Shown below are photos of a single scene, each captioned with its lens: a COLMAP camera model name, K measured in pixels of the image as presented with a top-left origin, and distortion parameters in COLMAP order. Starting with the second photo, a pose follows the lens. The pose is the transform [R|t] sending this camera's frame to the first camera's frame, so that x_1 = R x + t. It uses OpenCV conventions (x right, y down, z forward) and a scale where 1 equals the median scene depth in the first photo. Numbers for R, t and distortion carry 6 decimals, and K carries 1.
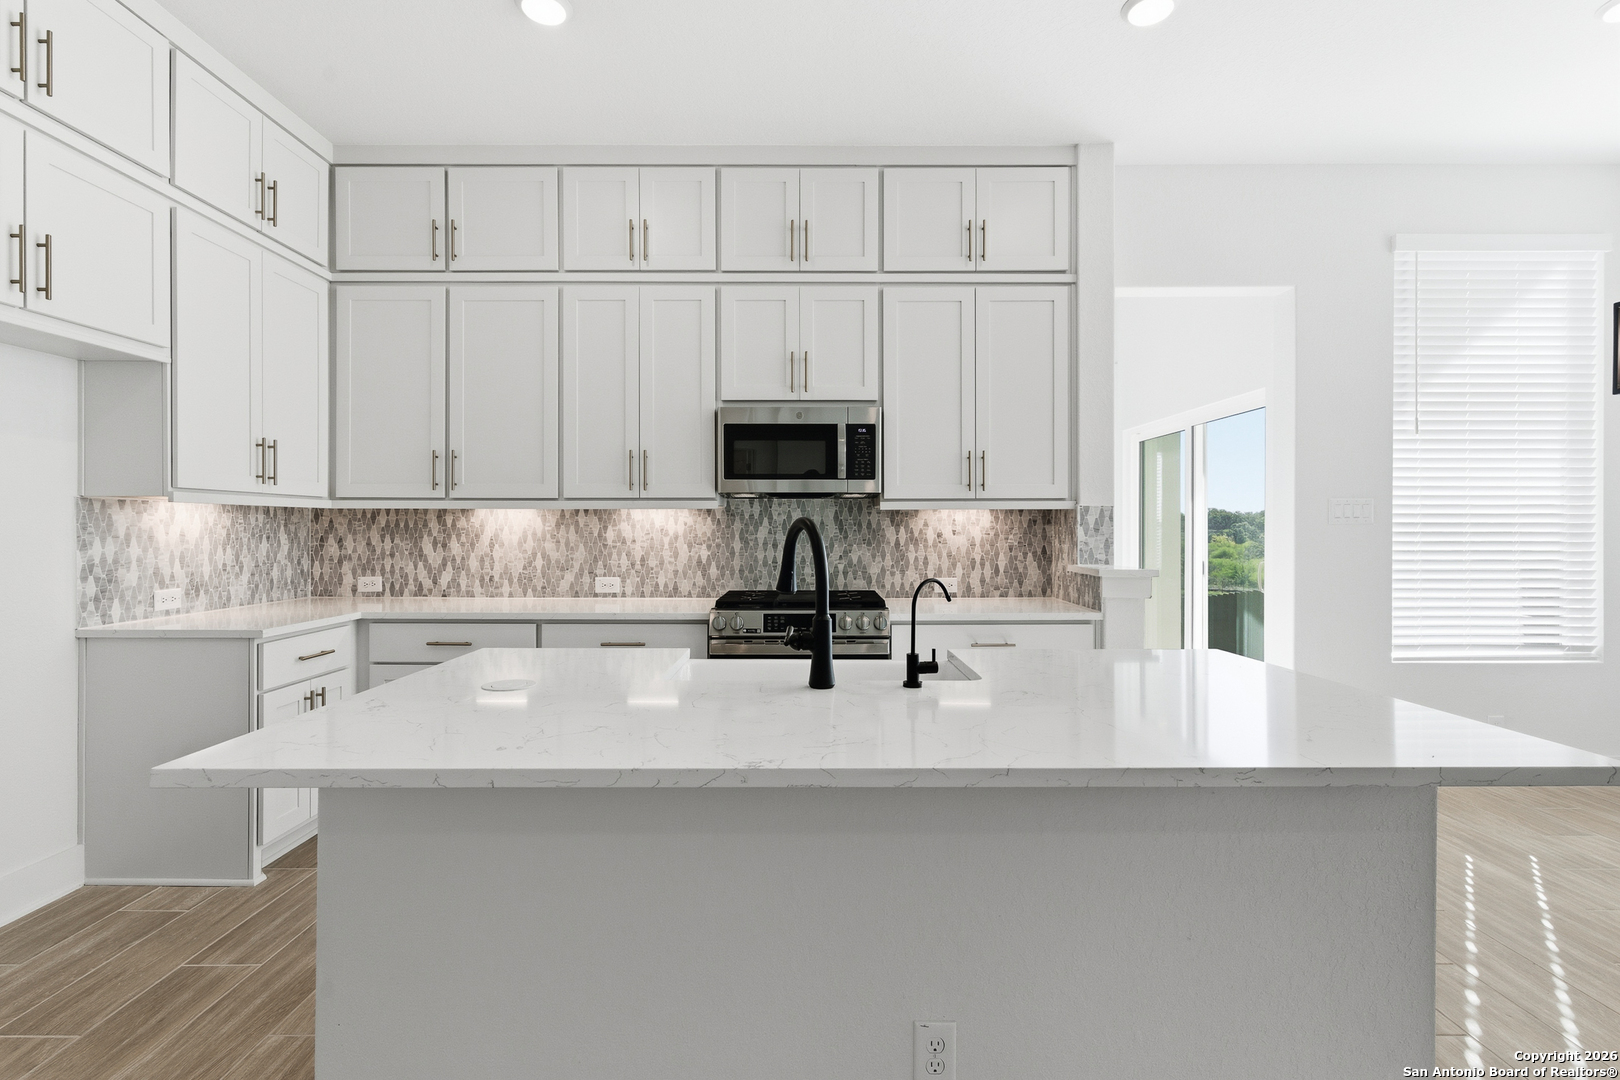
lens RADIAL K [[746.3, 0, 808.5], [0, 746.3, 528.0], [0, 0, 1]] dist [0.001998, 0.000381]
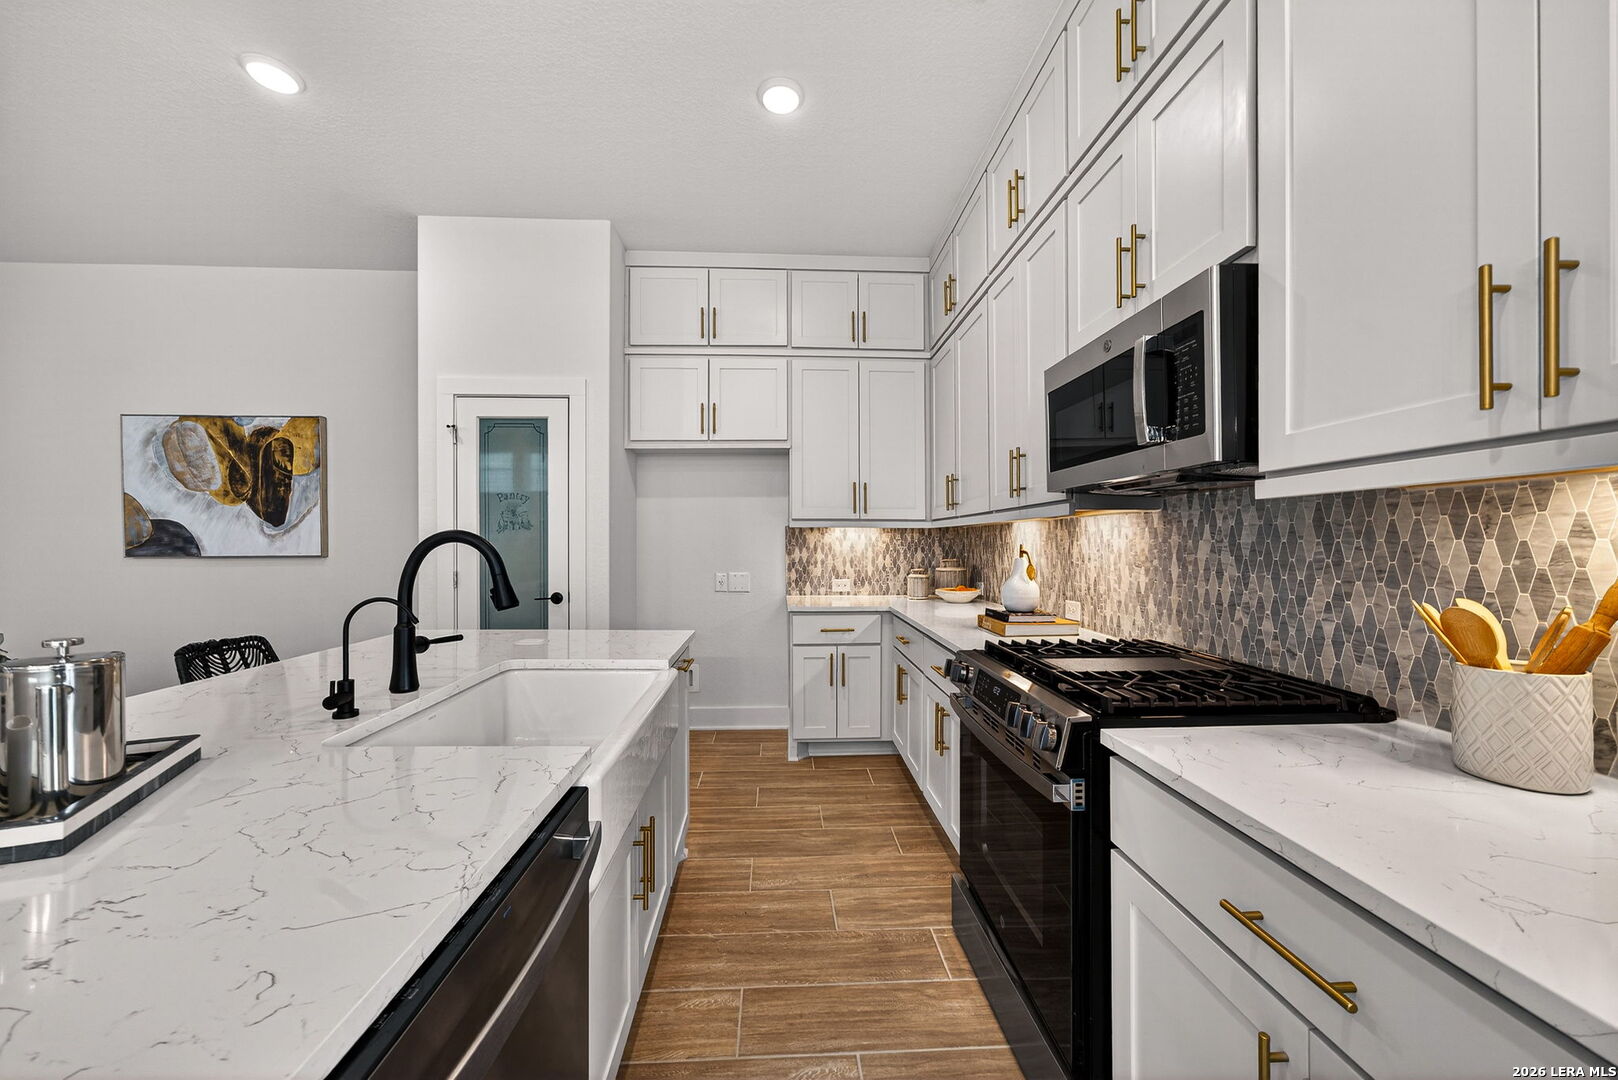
lens RADIAL K [[596.8, 0, 806.2], [0, 596.8, 546.4], [0, 0, 1]] dist [0.000875, 0.000430]
pose [[0.042707, 0.004972, -0.999075, 0.390401], [0.000461, 0.999987, 0.004996, 0.000458], [0.999088, -0.000674, 0.042705, 0.670398]]
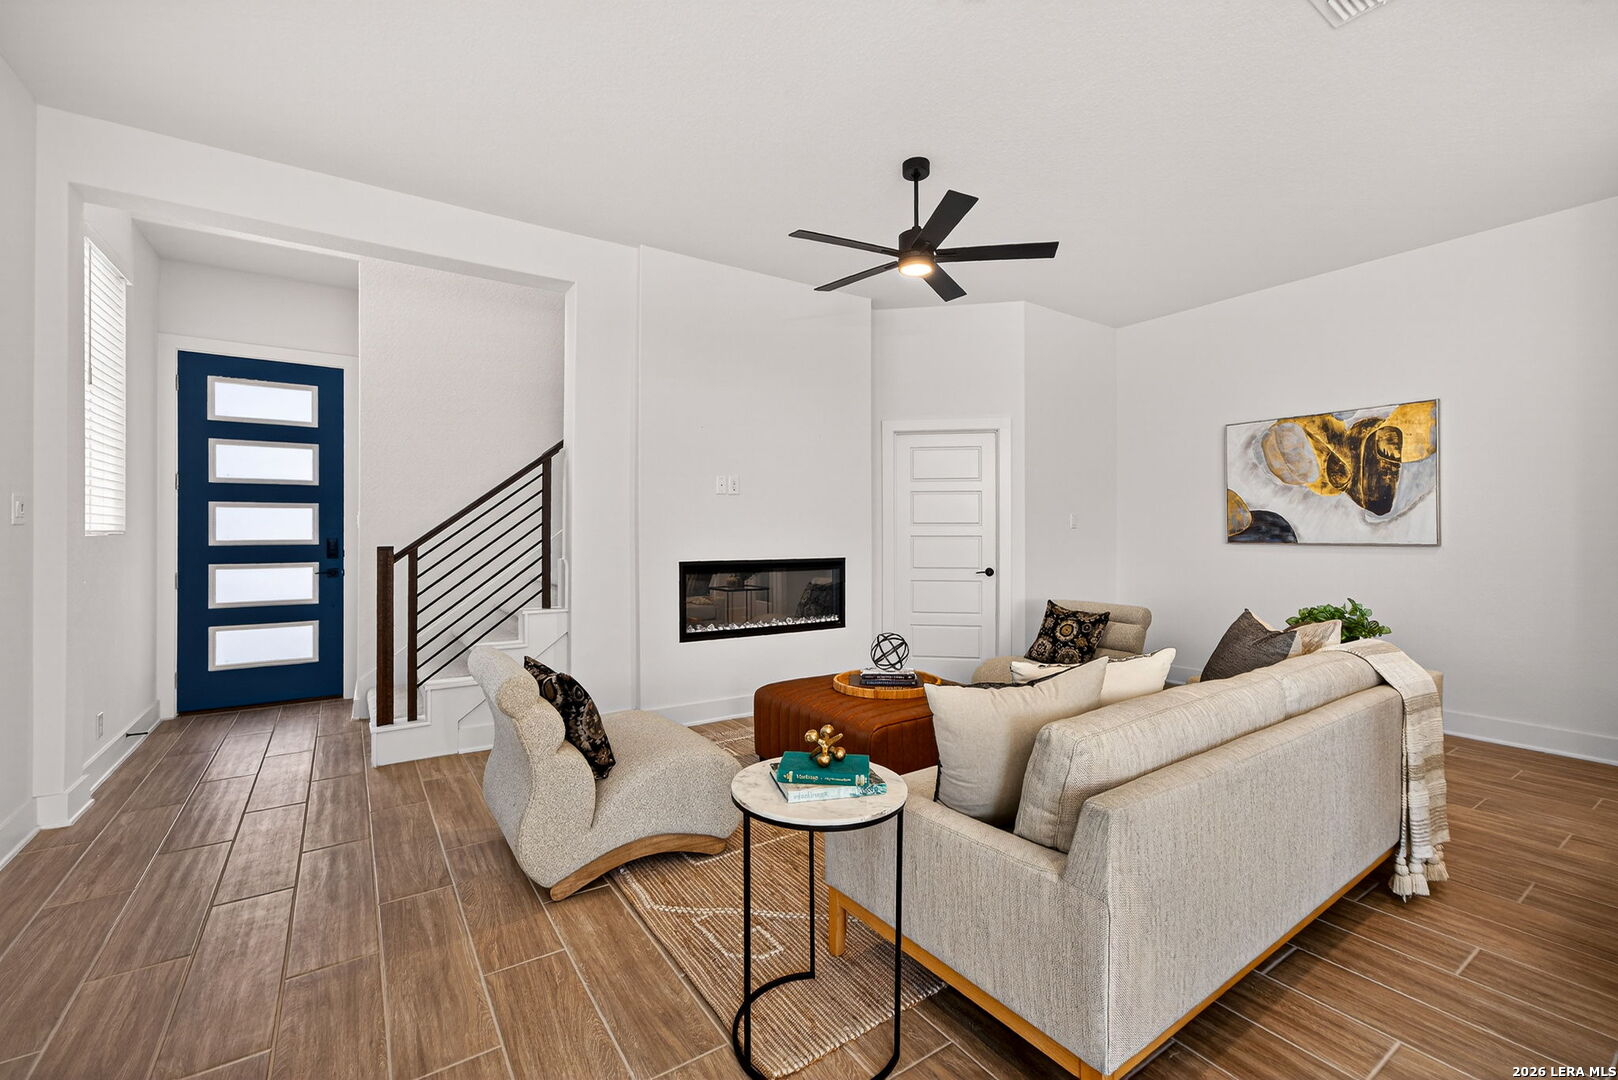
lens RADIAL K [[684.9, 0, 807.1], [0, 684.9, 530.9], [0, 0, 1]] dist [0.000323, 0.004800]
pose [[-0.832383, -0.002832, -0.554194, 0.813771], [-0.001796, 0.999995, -0.002413, 0.003466], [0.554199, -0.001014, -0.832384, 0.249507]]
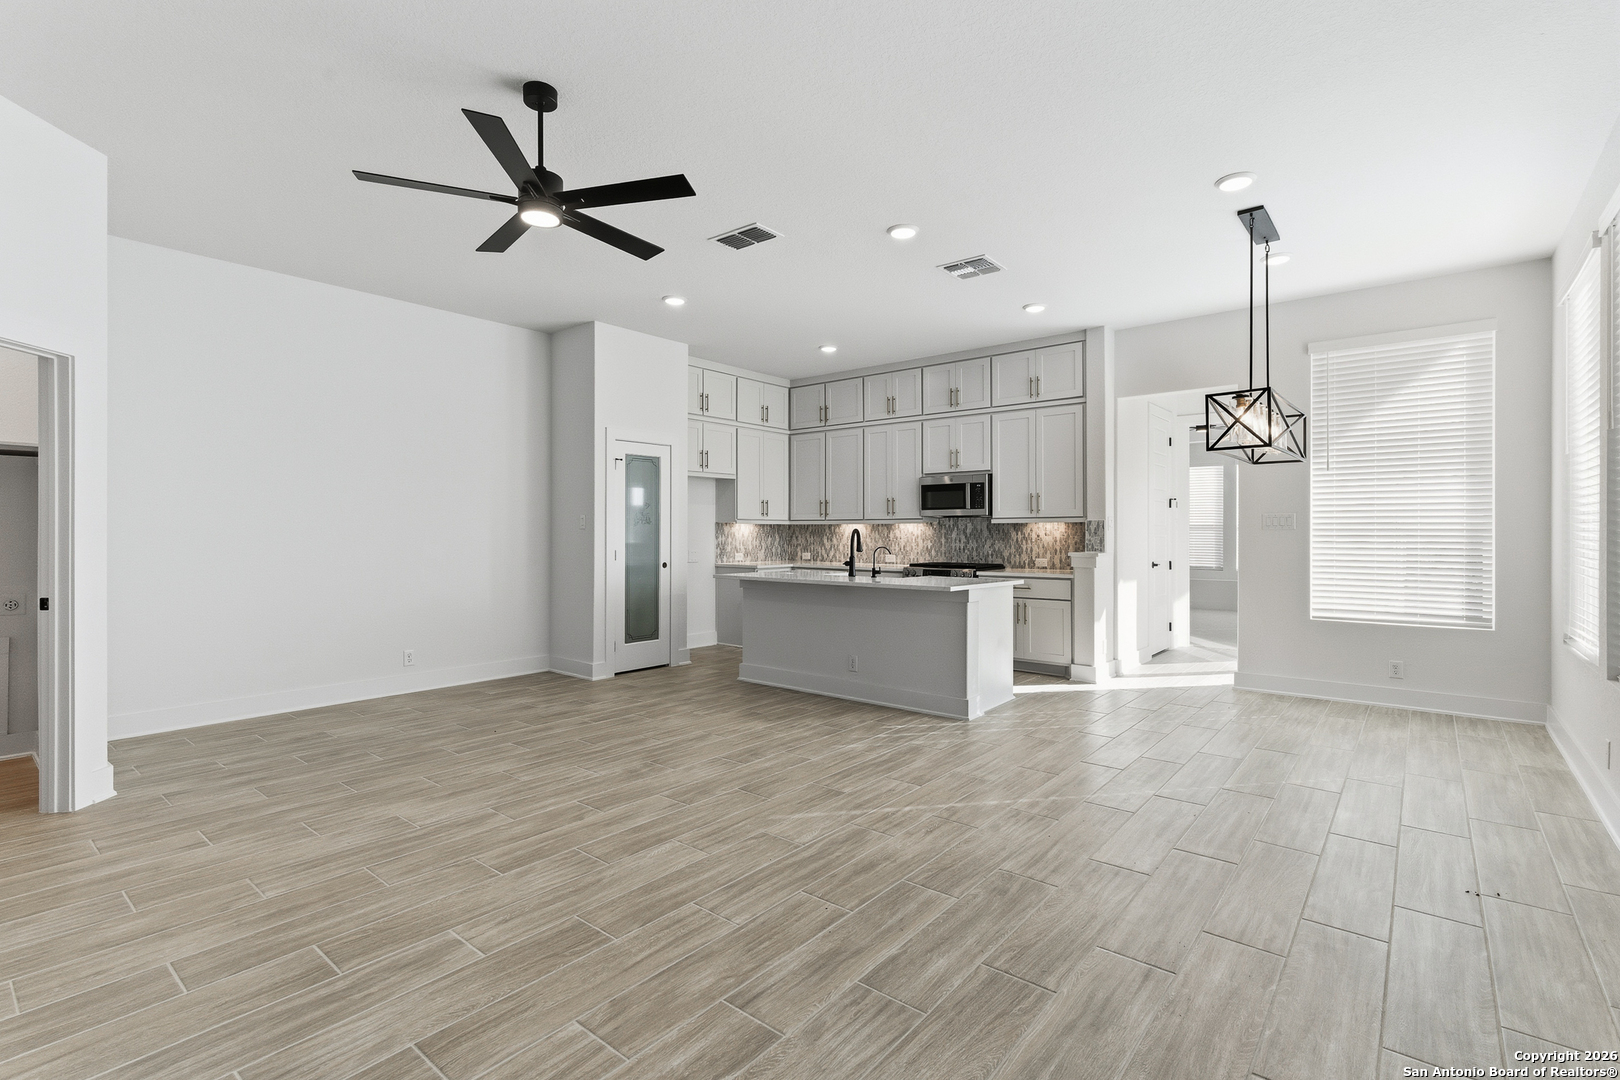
lens RADIAL K [[749.8, 0, 807.0], [0, 749.8, 531.1], [0, 0, 1]] dist [0.001399, 0.001557]
pose [[0.768424, -0.001039, -0.639940, 0.938620], [-0.000280, 0.999998, -0.001959, 0.000889], [0.639941, 0.001684, 0.768422, -0.828803]]
